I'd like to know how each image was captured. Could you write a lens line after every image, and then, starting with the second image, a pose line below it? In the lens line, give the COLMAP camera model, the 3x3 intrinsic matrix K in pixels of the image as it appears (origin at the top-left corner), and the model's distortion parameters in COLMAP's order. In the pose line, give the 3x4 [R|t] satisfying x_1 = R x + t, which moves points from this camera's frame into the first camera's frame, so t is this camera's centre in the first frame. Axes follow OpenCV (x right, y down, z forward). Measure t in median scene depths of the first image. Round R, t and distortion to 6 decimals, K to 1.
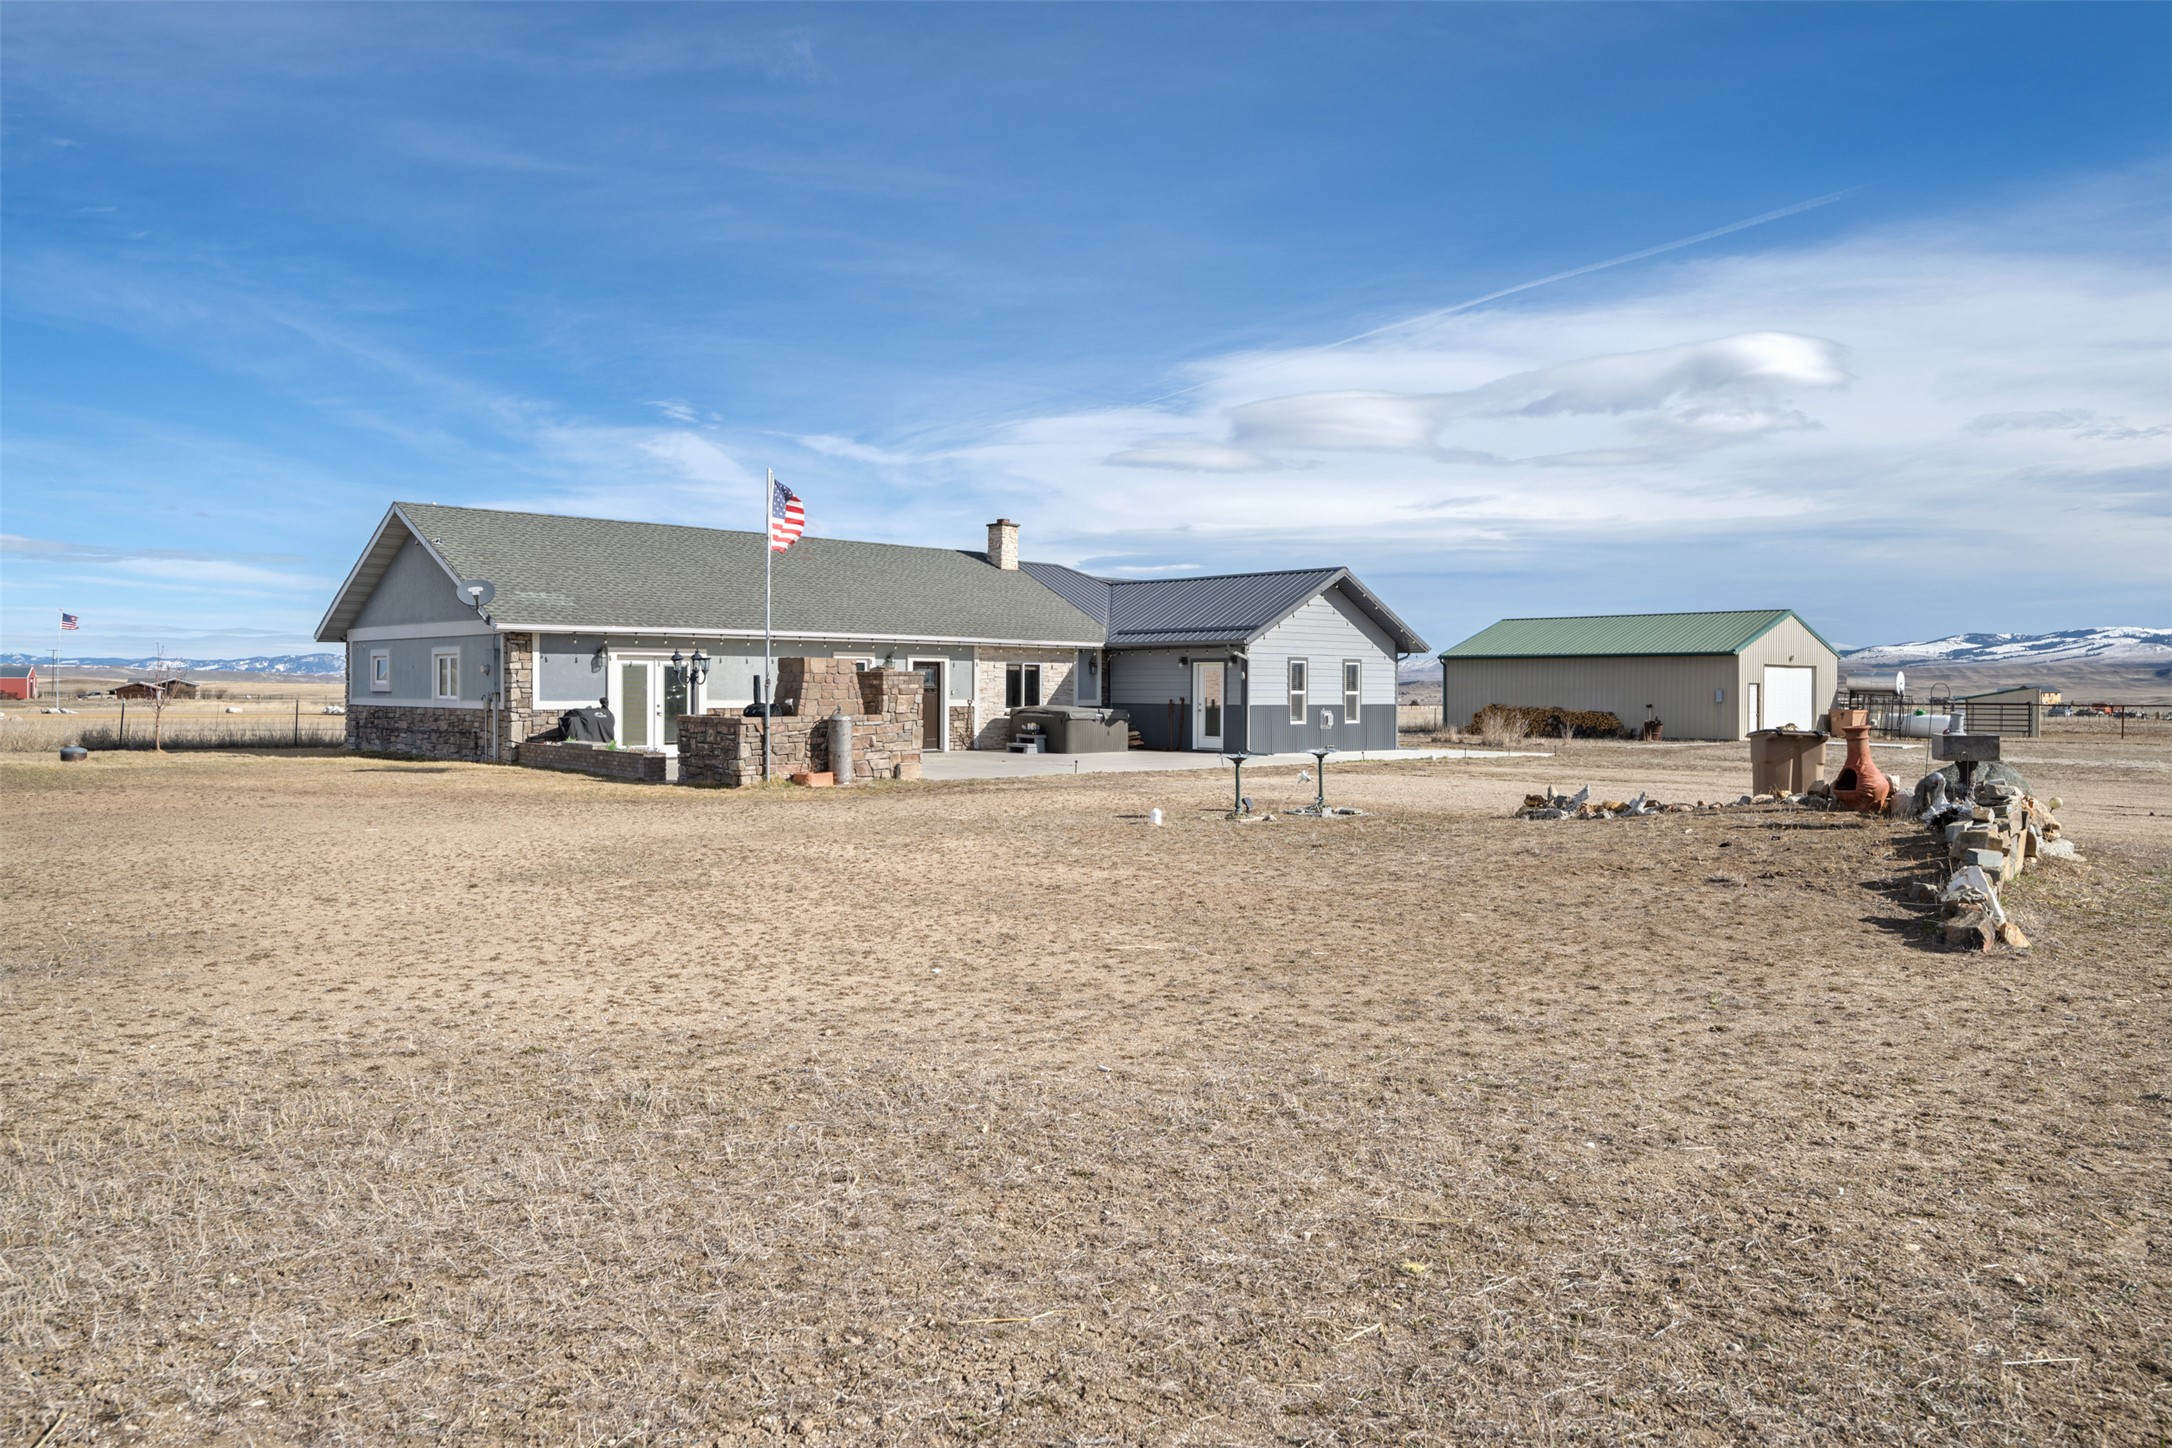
lens RADIAL K [[1511.0, 0, 1086.0], [0, 1511.0, 724.0], [0, 0, 1]] dist [0.083505, 0.000402]
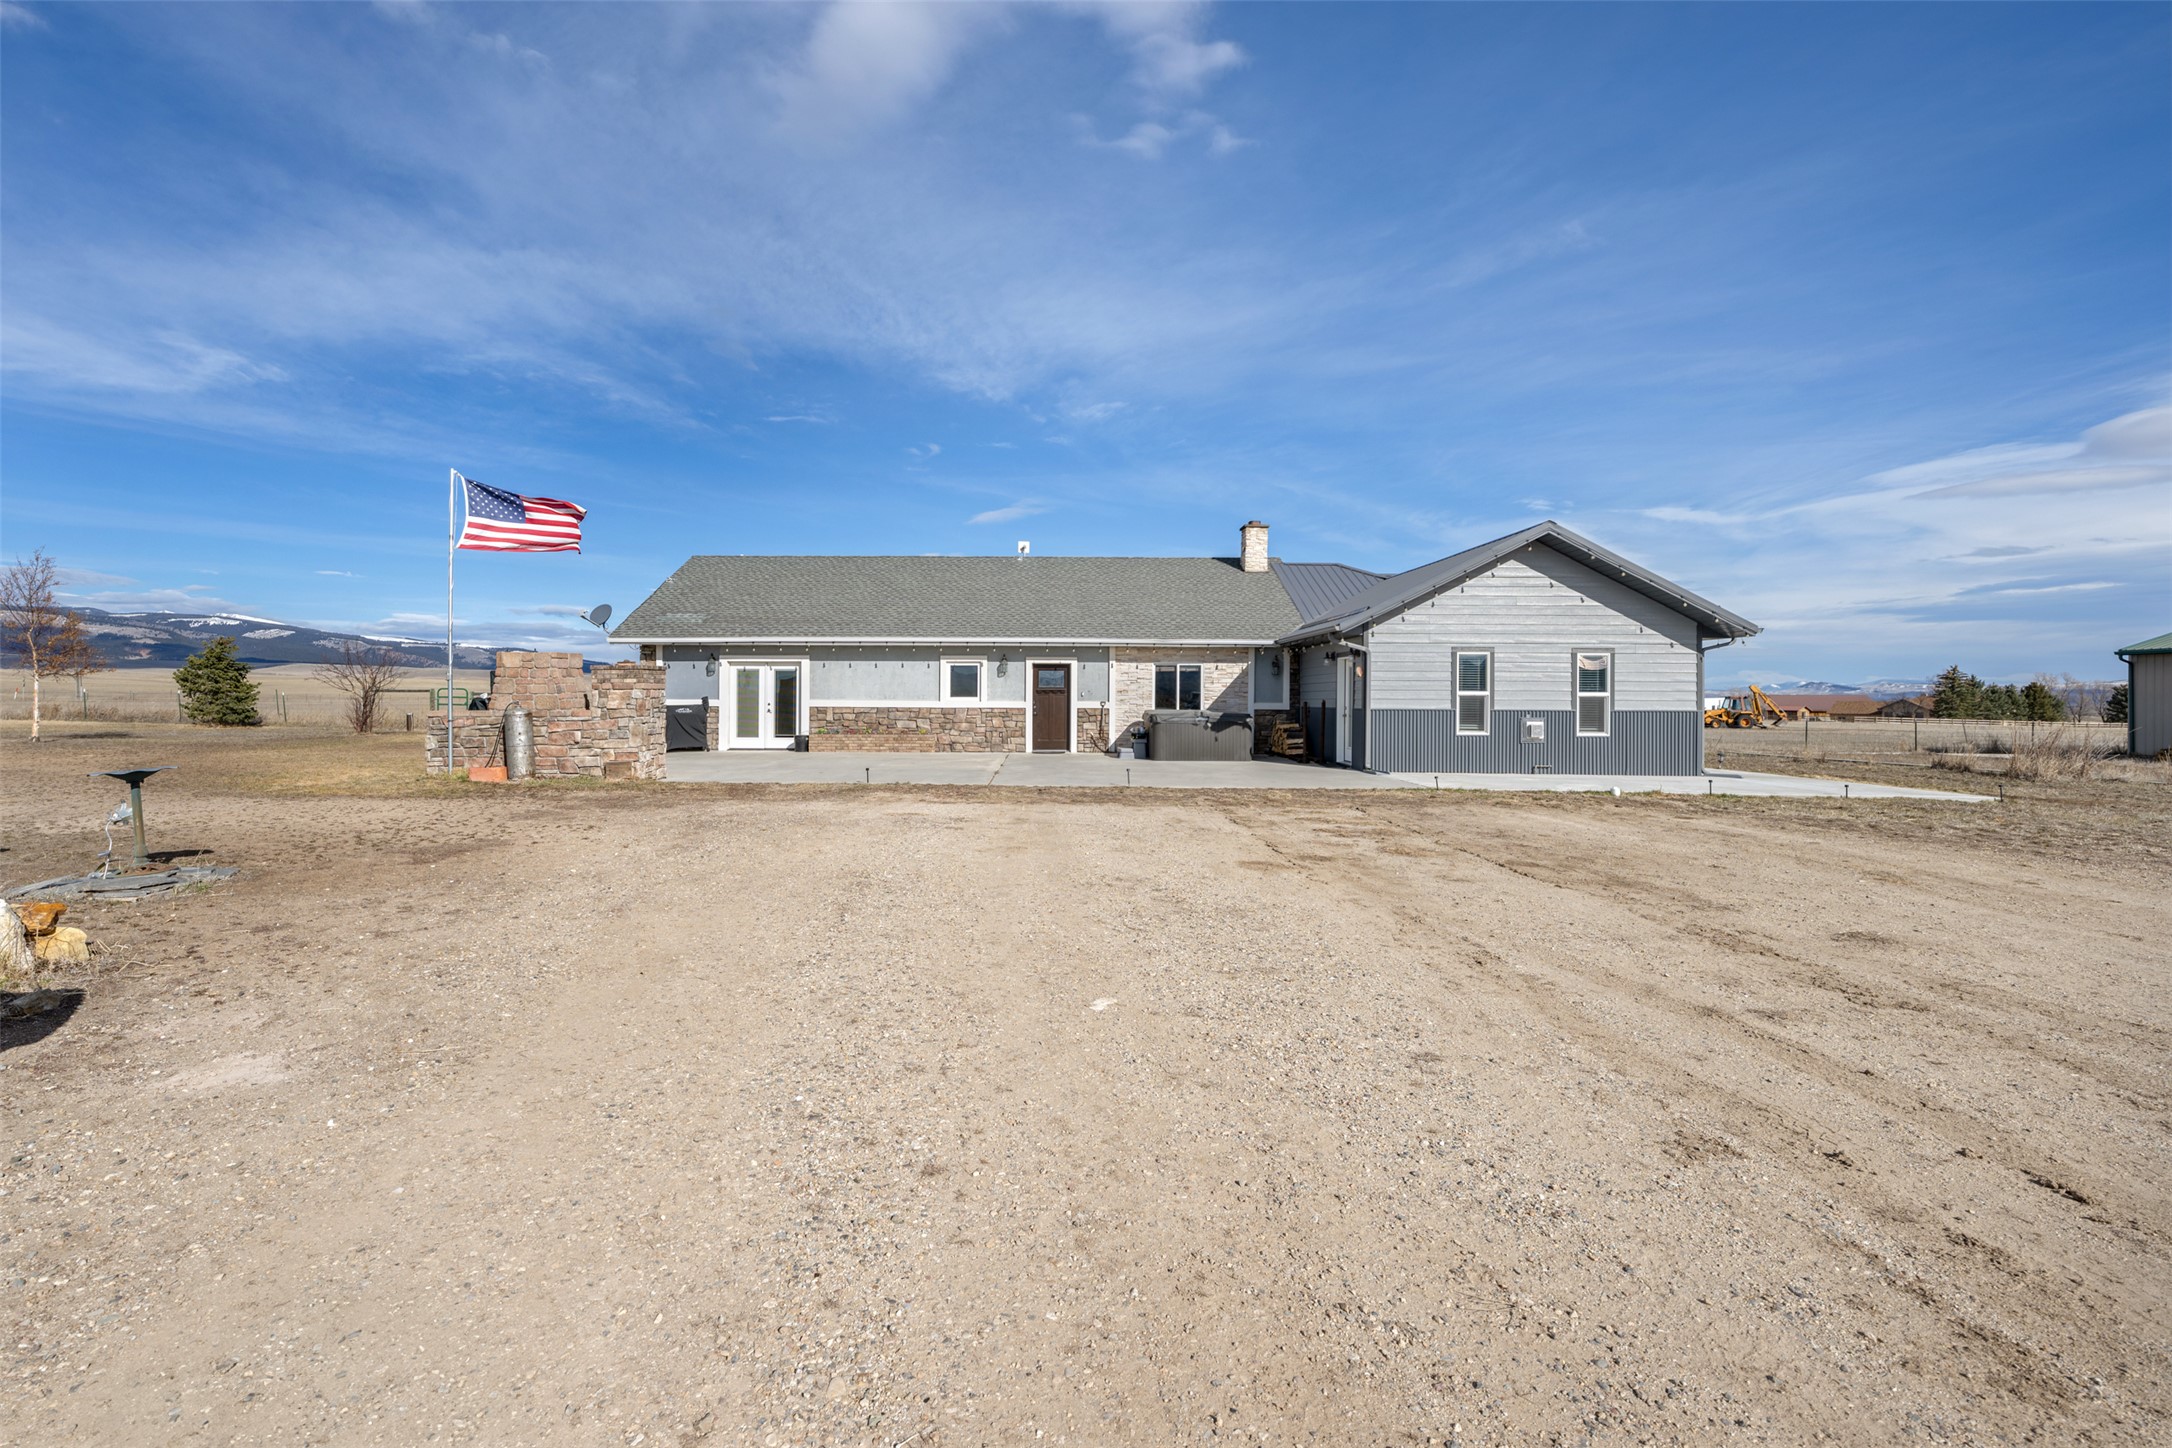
lens RADIAL K [[970.4, 0, 1086.0], [0, 970.4, 724.0], [0, 0, 1]] dist [-0.023726, -0.000008]
pose [[0.713223, 0.016747, -0.700737, 0.344775], [-0.019610, 0.999800, 0.003935, -0.003768], [0.700663, 0.010935, 0.713409, 0.525331]]
